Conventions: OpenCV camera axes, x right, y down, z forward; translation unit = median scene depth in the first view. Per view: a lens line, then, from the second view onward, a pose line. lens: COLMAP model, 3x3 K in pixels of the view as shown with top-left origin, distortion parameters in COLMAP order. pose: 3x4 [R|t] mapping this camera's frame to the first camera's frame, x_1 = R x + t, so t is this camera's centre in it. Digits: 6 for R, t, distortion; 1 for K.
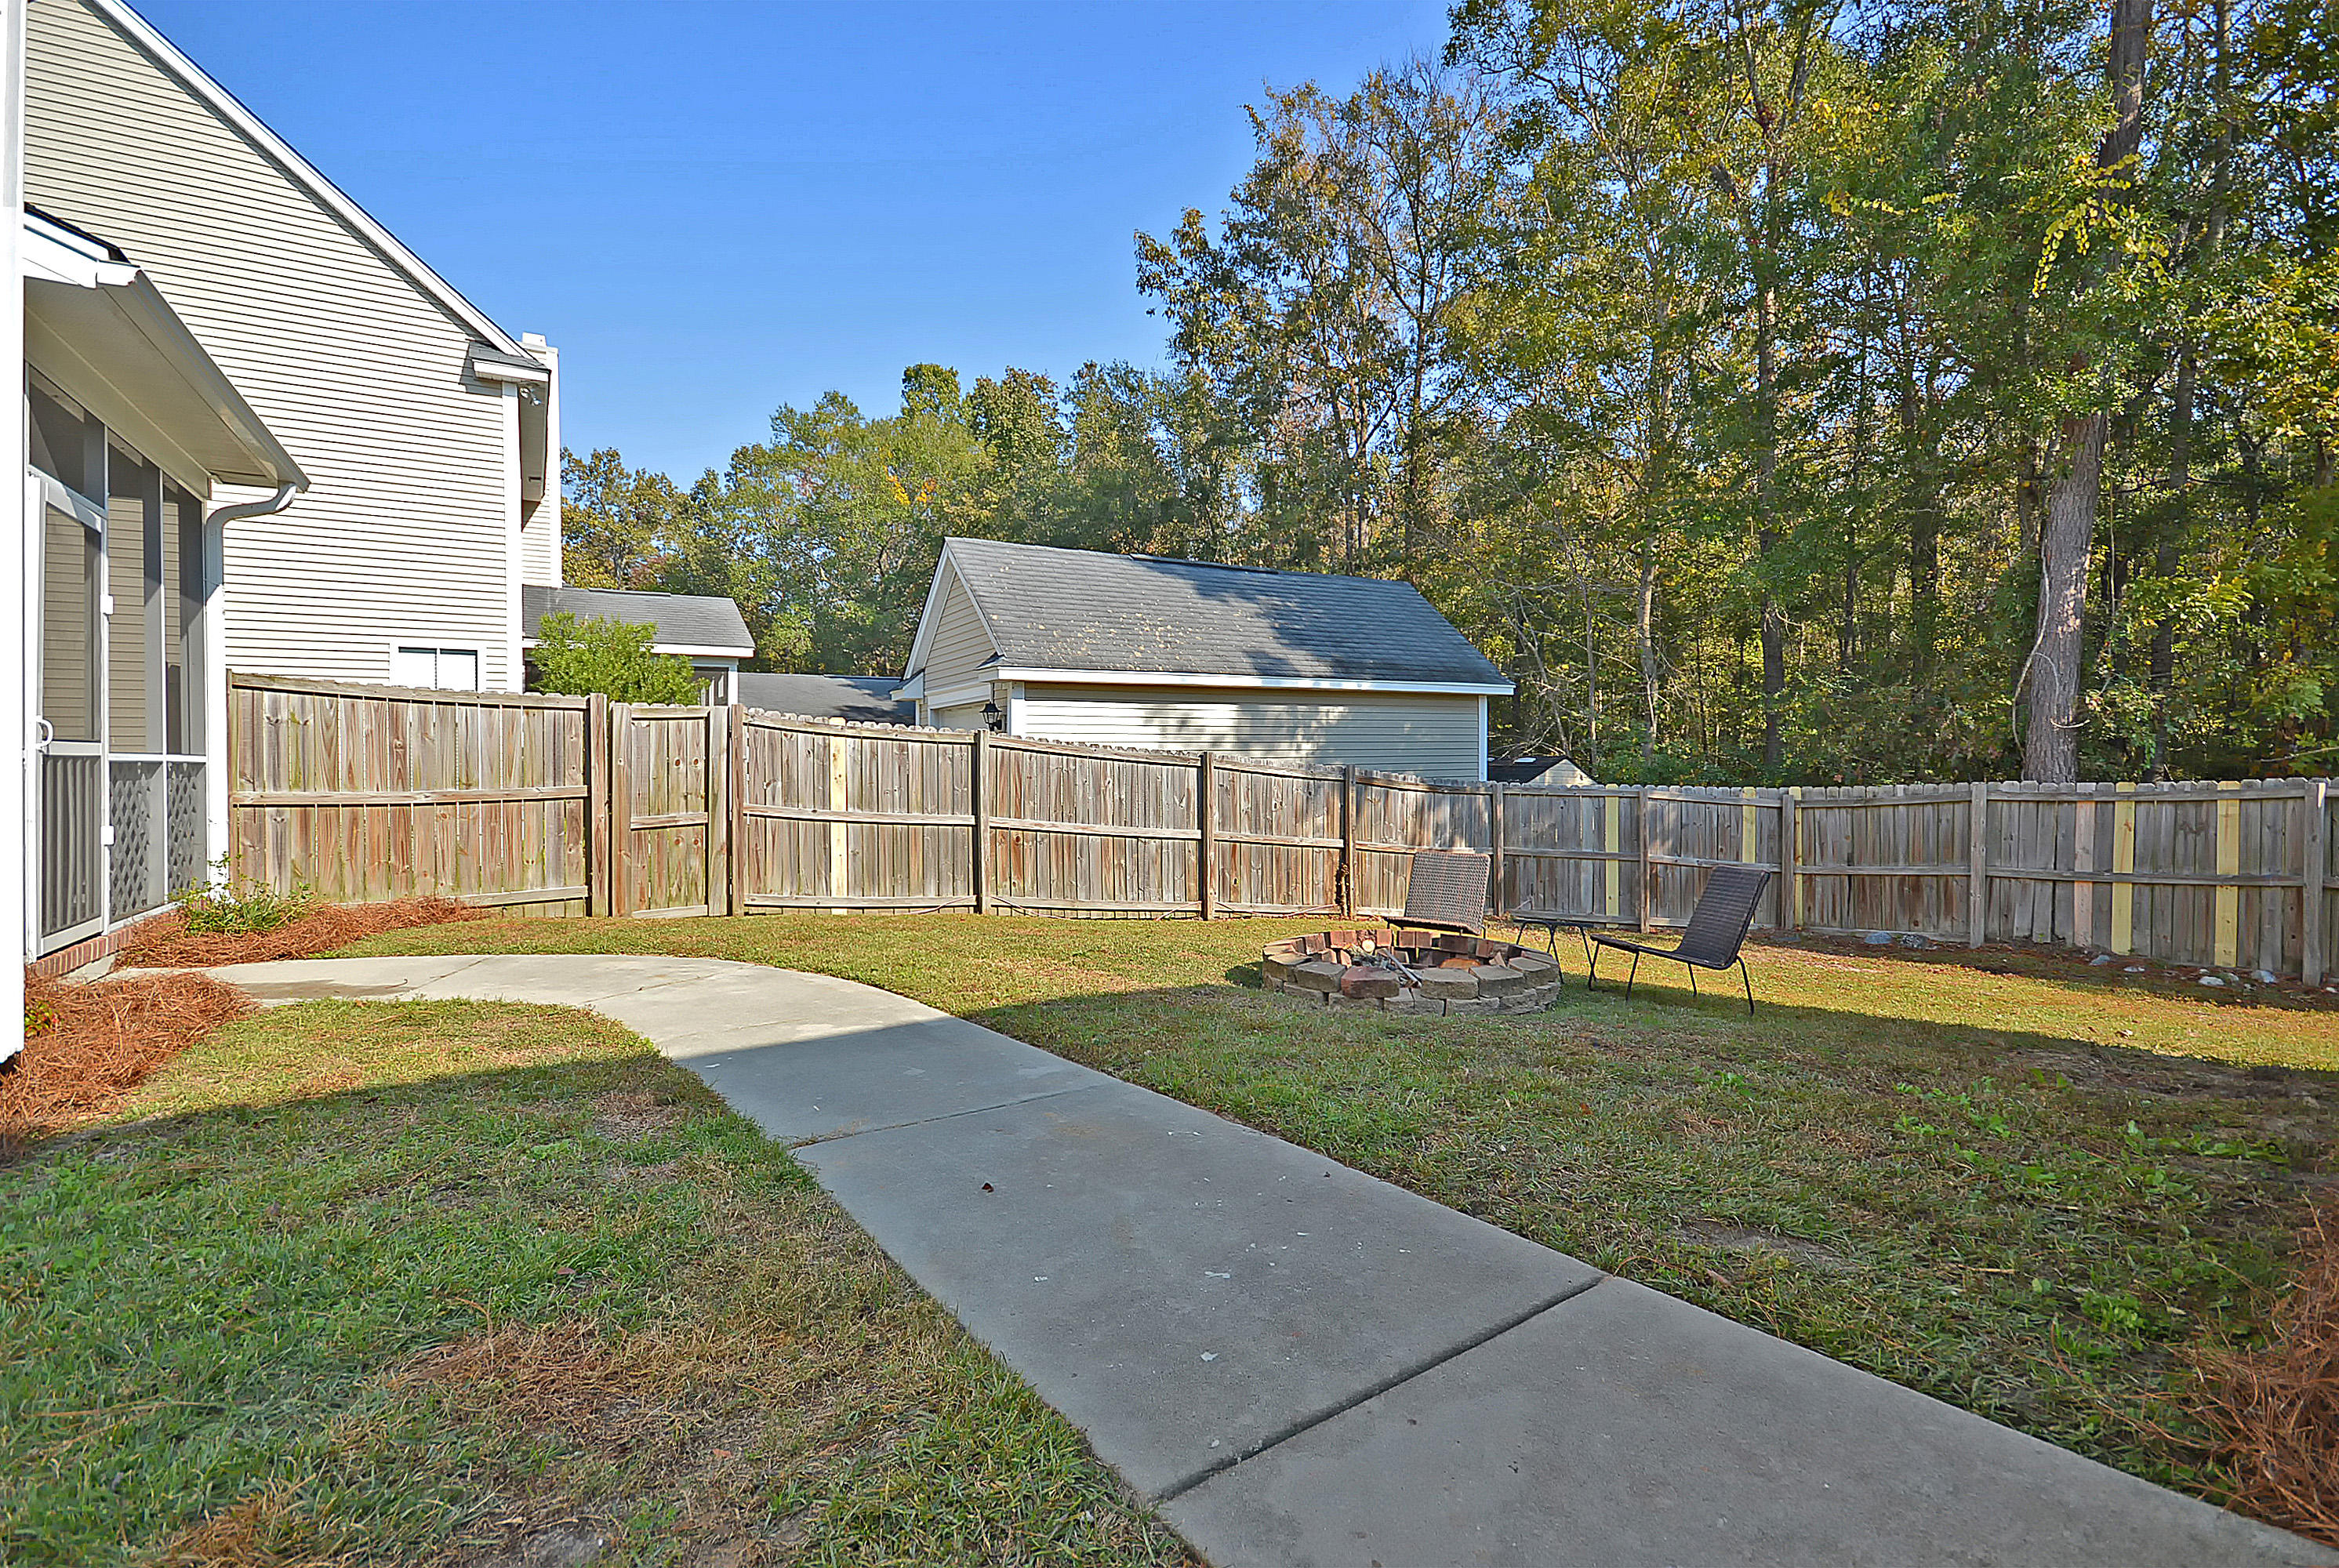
lens RADIAL K [[1050.9, 0, 1169.5], [0, 1050.9, 784.0], [0, 0, 1]] dist [0.000474, -0.000115]
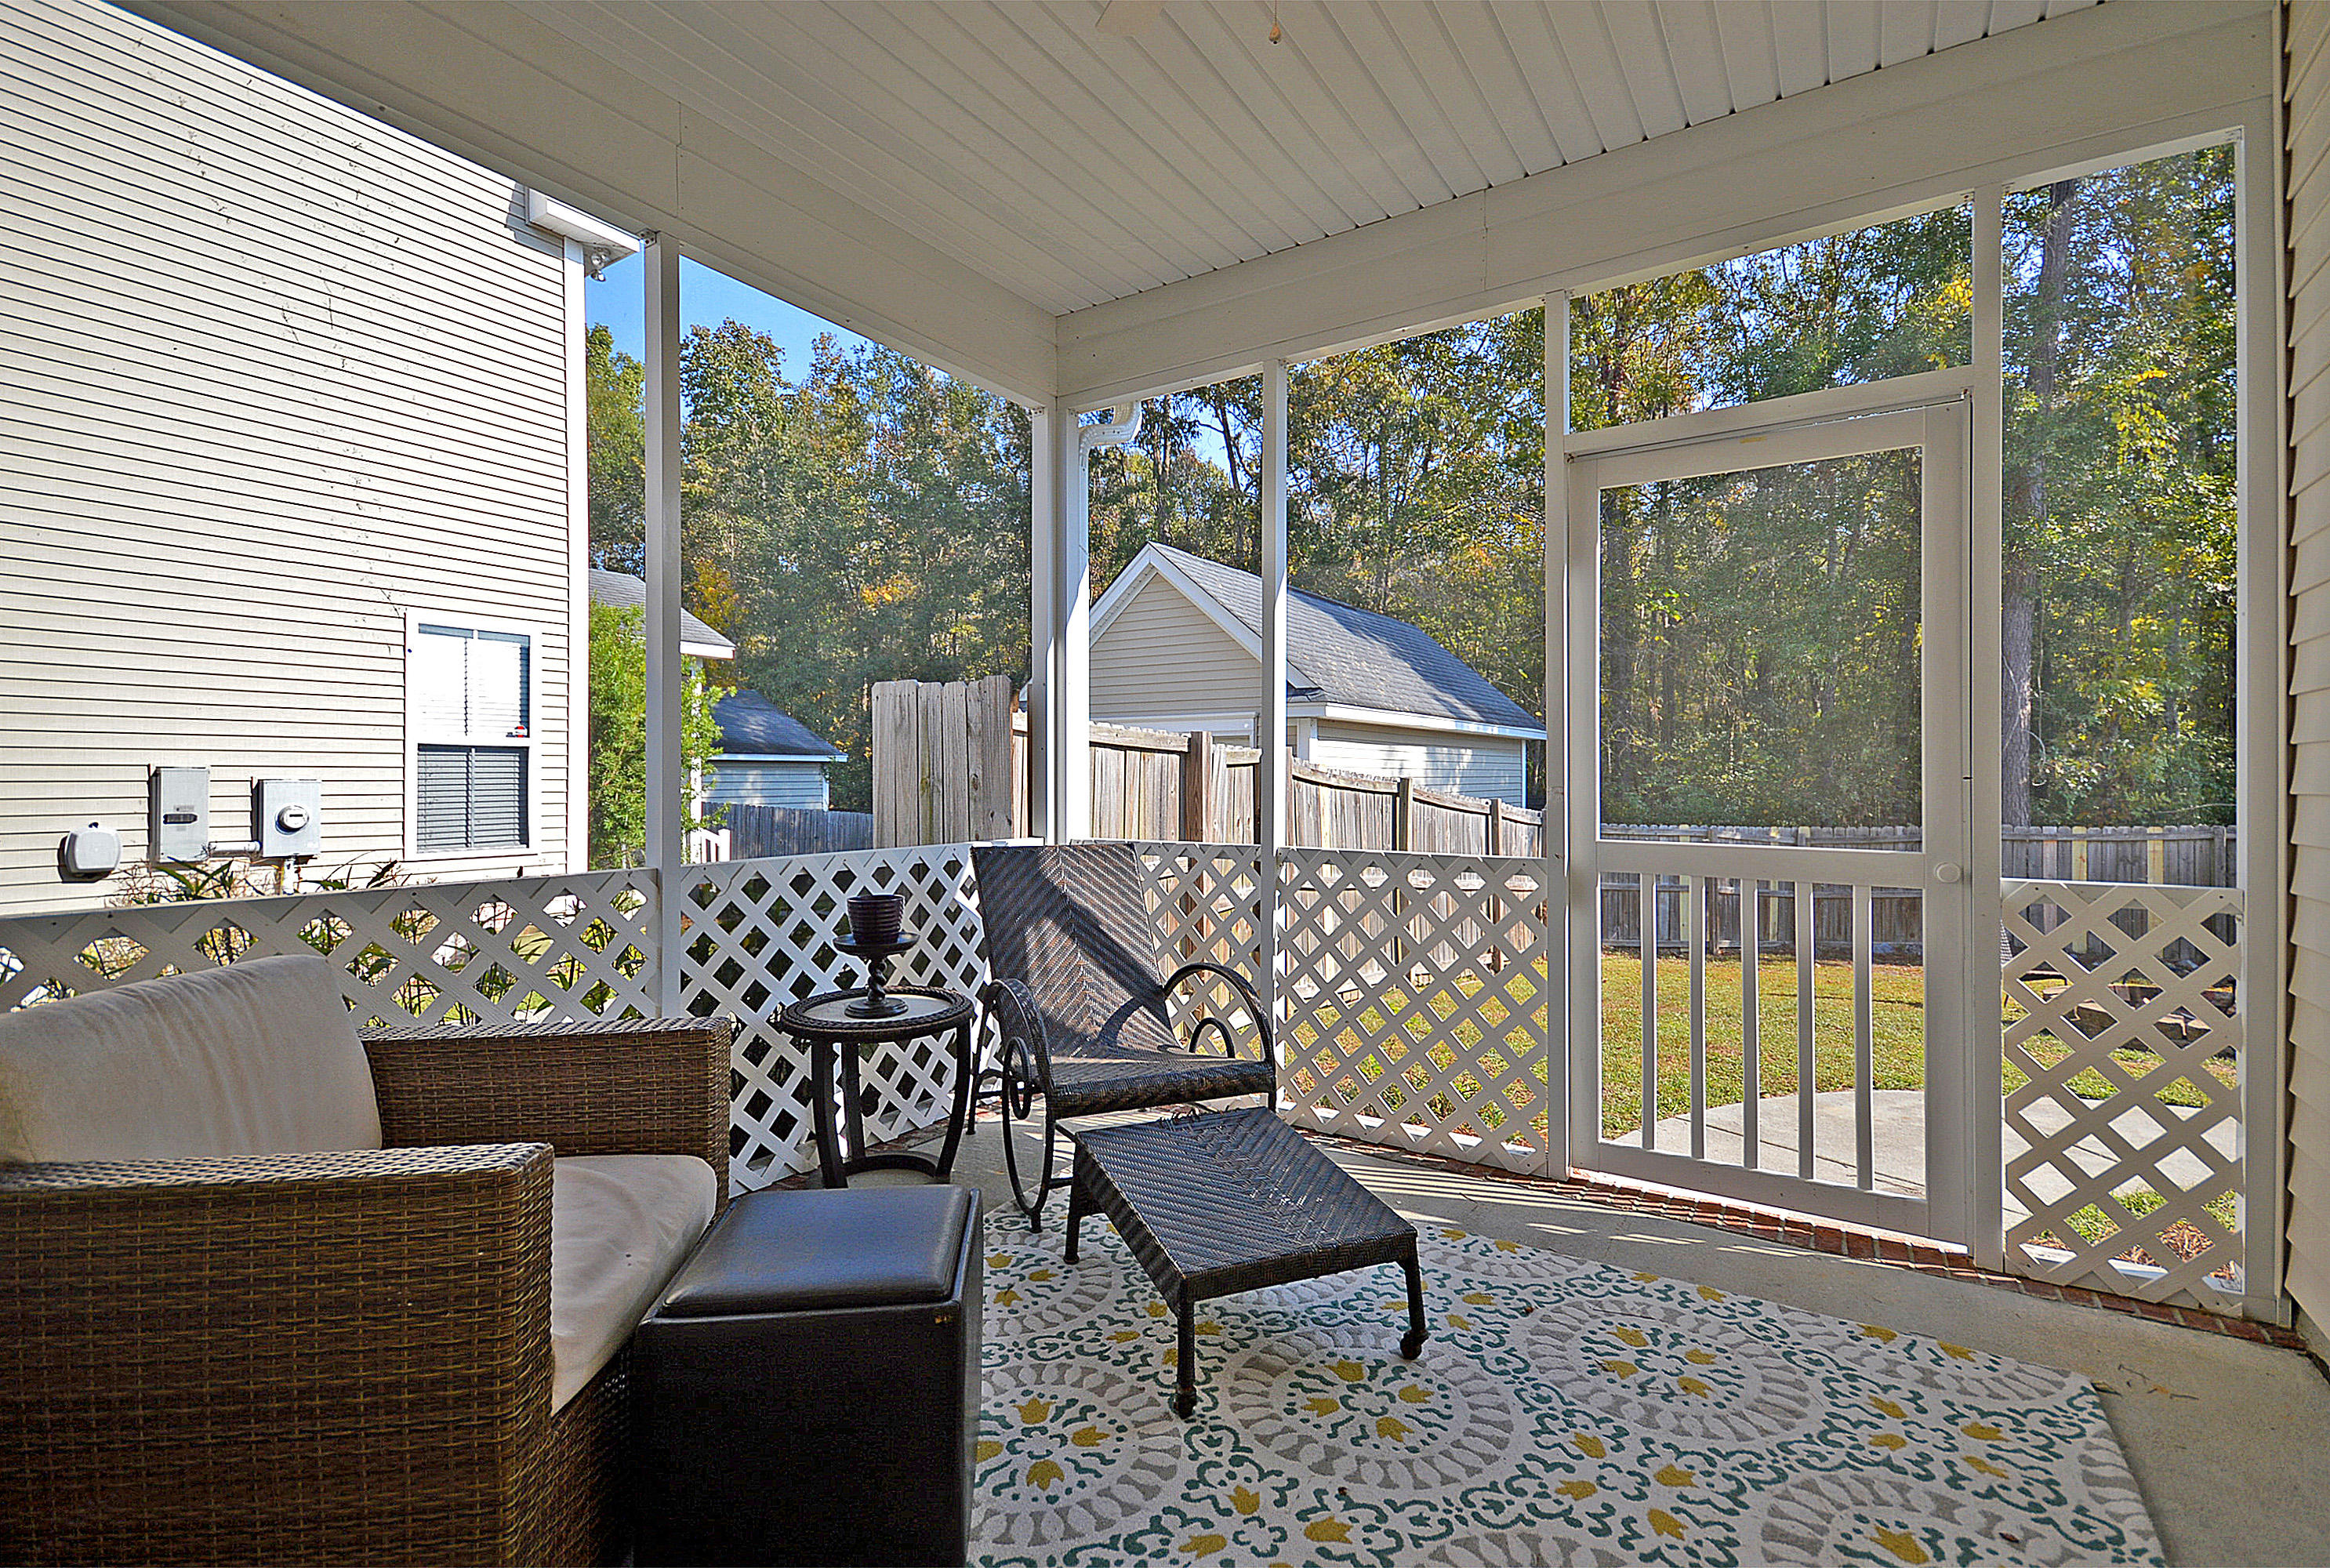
lens RADIAL K [[1047.0, 0, 1165.0], [0, 1047.0, 784.0], [0, 0, 1]] dist [0.000474, -0.000115]
pose [[0.892684, 0.008735, 0.450598, -0.725298], [-0.001674, 0.999870, -0.016067, -0.030946], [-0.450679, 0.013588, 0.892583, 0.292796]]
